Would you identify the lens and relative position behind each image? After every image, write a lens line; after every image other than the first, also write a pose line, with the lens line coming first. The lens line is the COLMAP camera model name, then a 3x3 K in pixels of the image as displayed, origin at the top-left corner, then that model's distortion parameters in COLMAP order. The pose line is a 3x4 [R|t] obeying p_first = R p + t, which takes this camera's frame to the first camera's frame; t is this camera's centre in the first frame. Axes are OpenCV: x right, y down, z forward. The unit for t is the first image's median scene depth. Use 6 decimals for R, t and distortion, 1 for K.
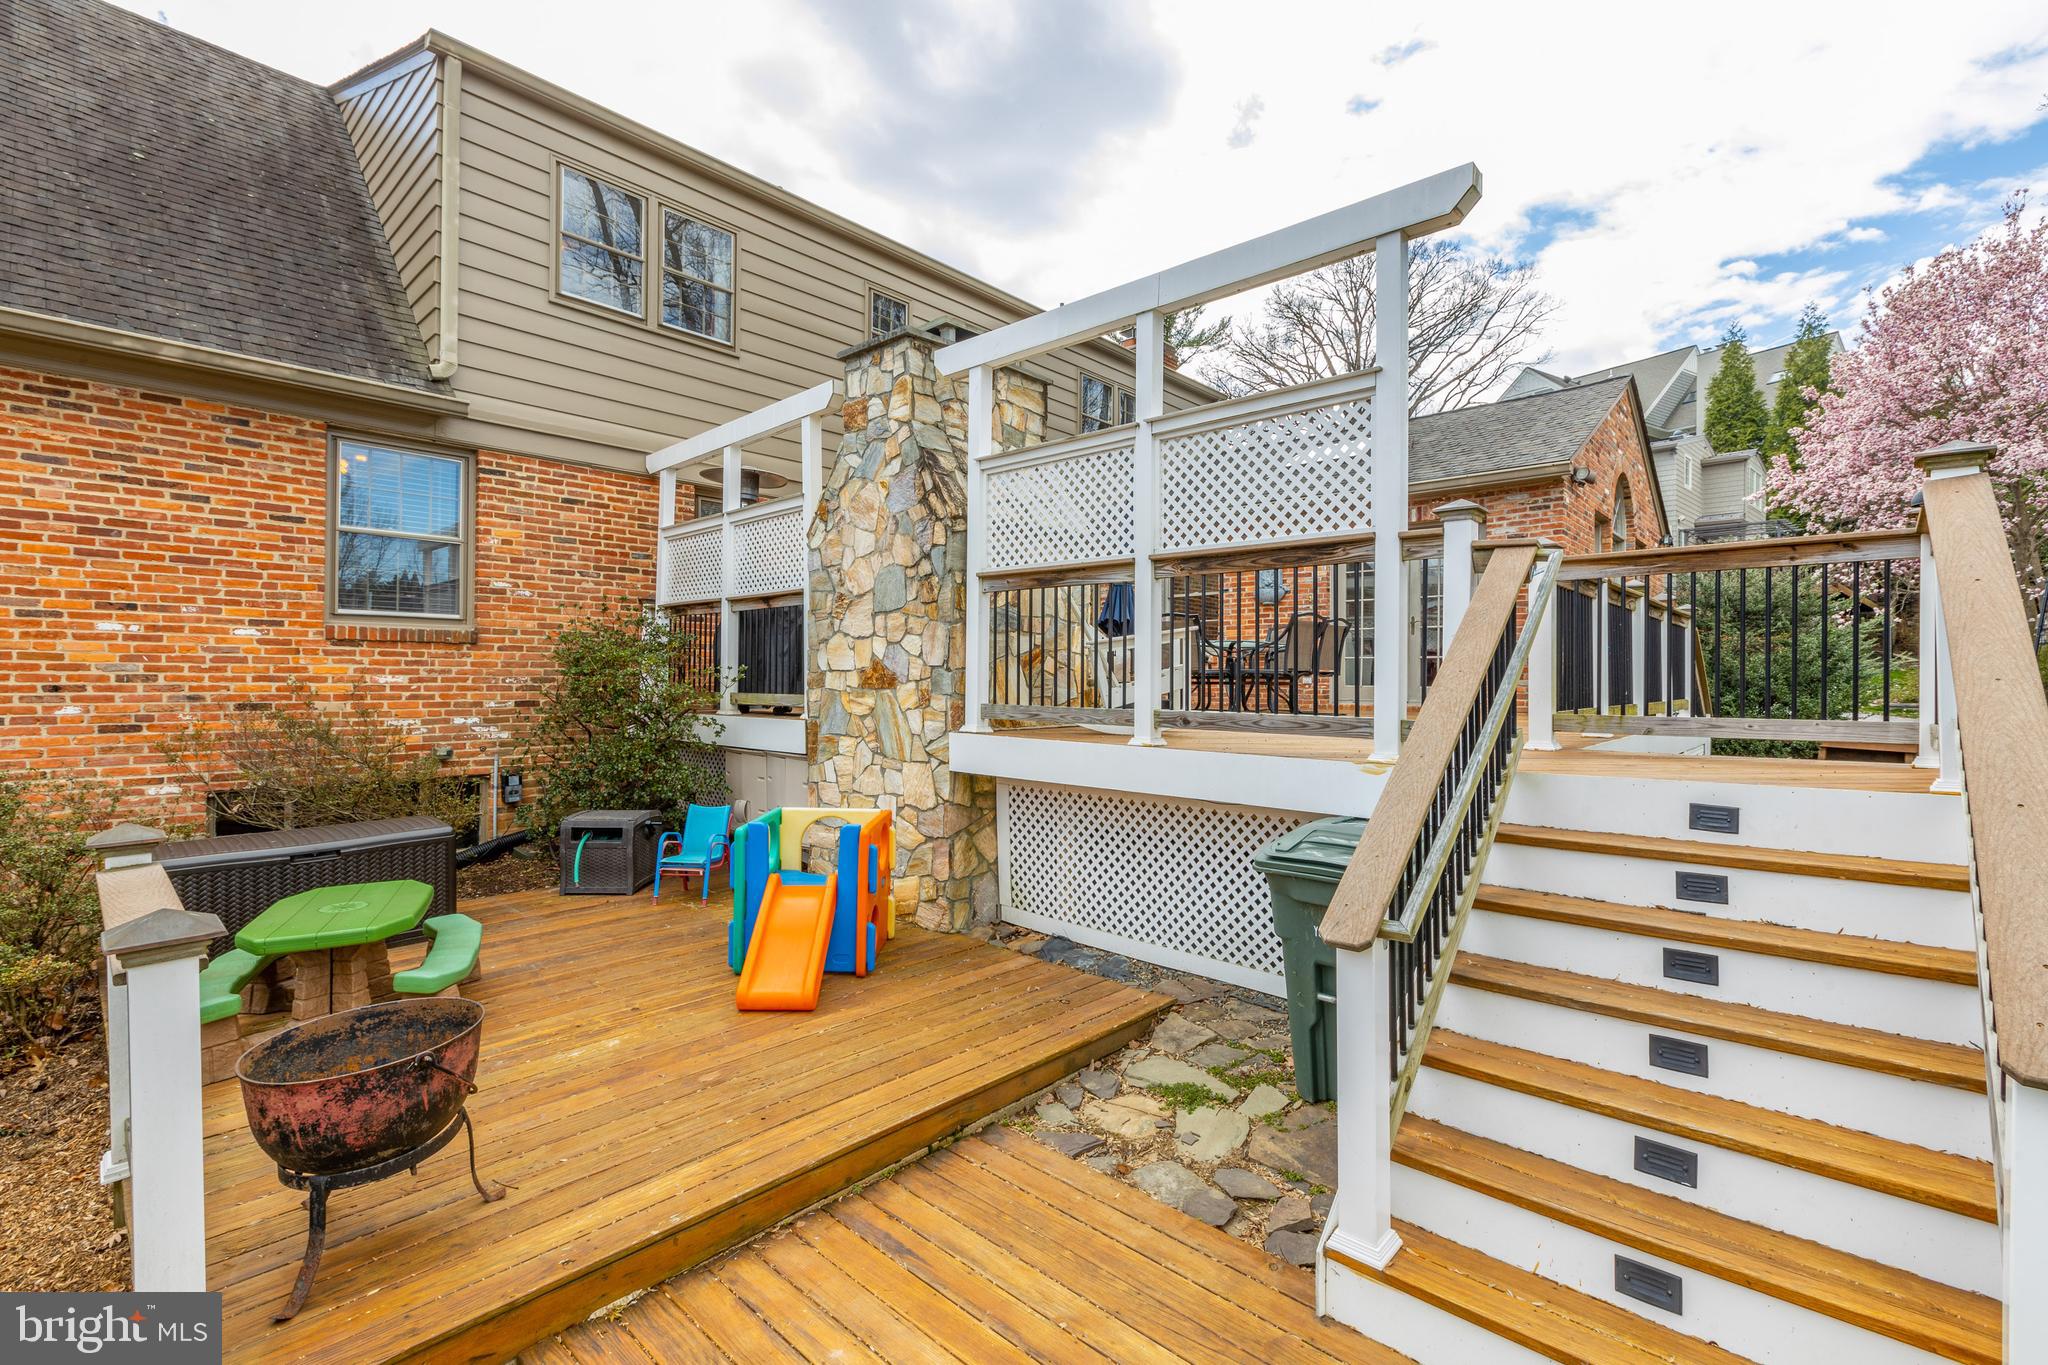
lens RADIAL K [[903.0, 0, 1031.5], [0, 903.0, 681.0], [0, 0, 1]] dist [0.001654, -0.001868]
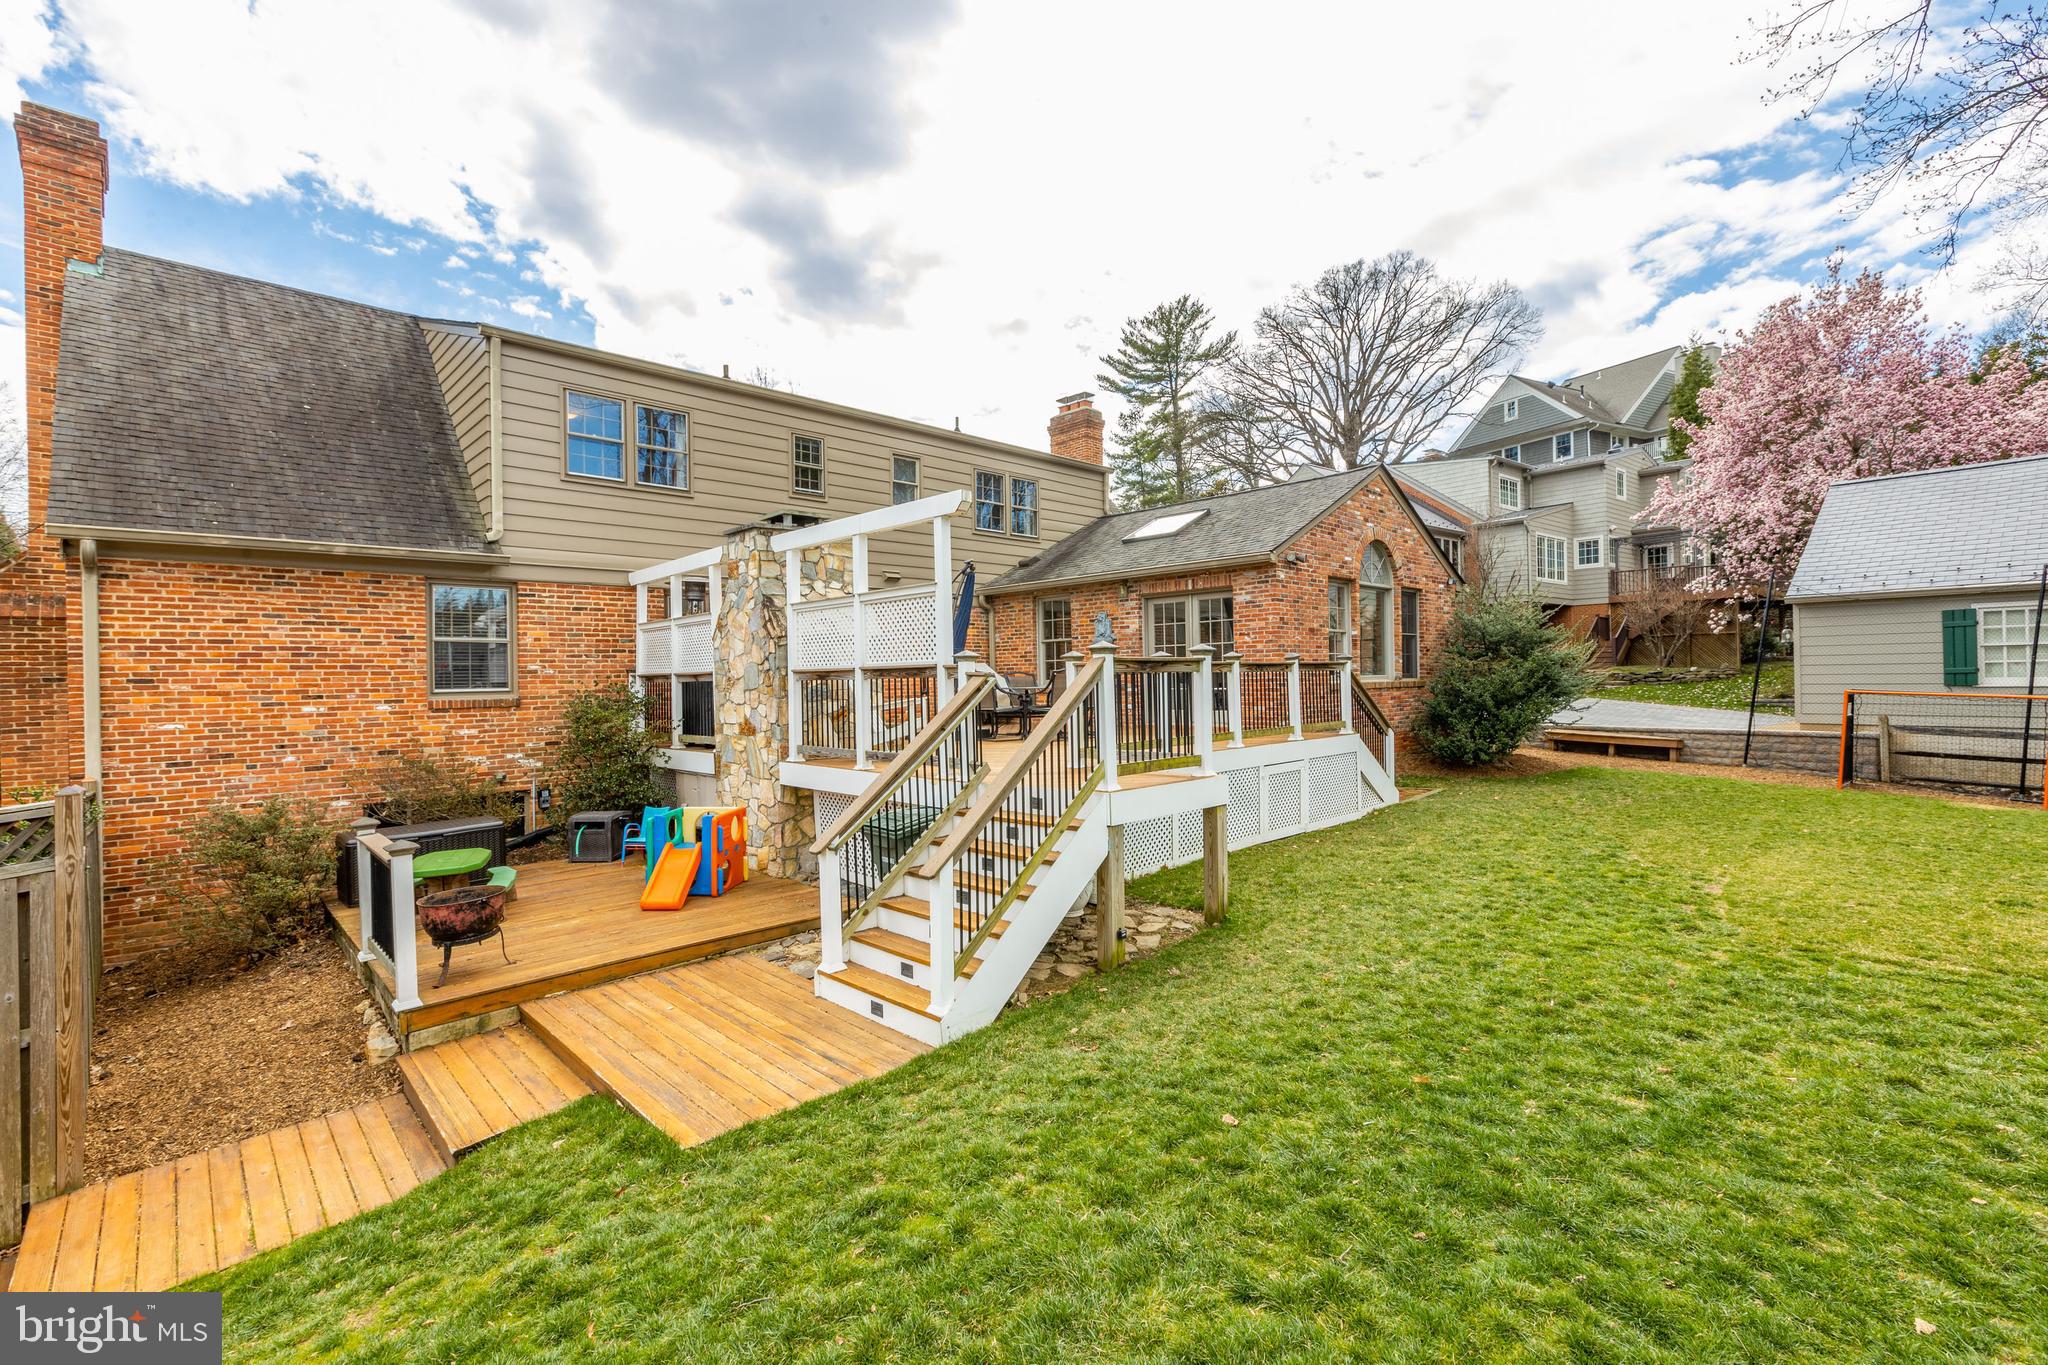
lens RADIAL K [[903.0, 0, 1032.5], [0, 903.0, 680.7], [0, 0, 1]] dist [0.001654, -0.001868]
pose [[0.998025, -0.025736, -0.057312, 0.406864], [0.025710, 0.999669, -0.001190, -0.068939], [0.057323, -0.000286, 0.998356, -0.572286]]
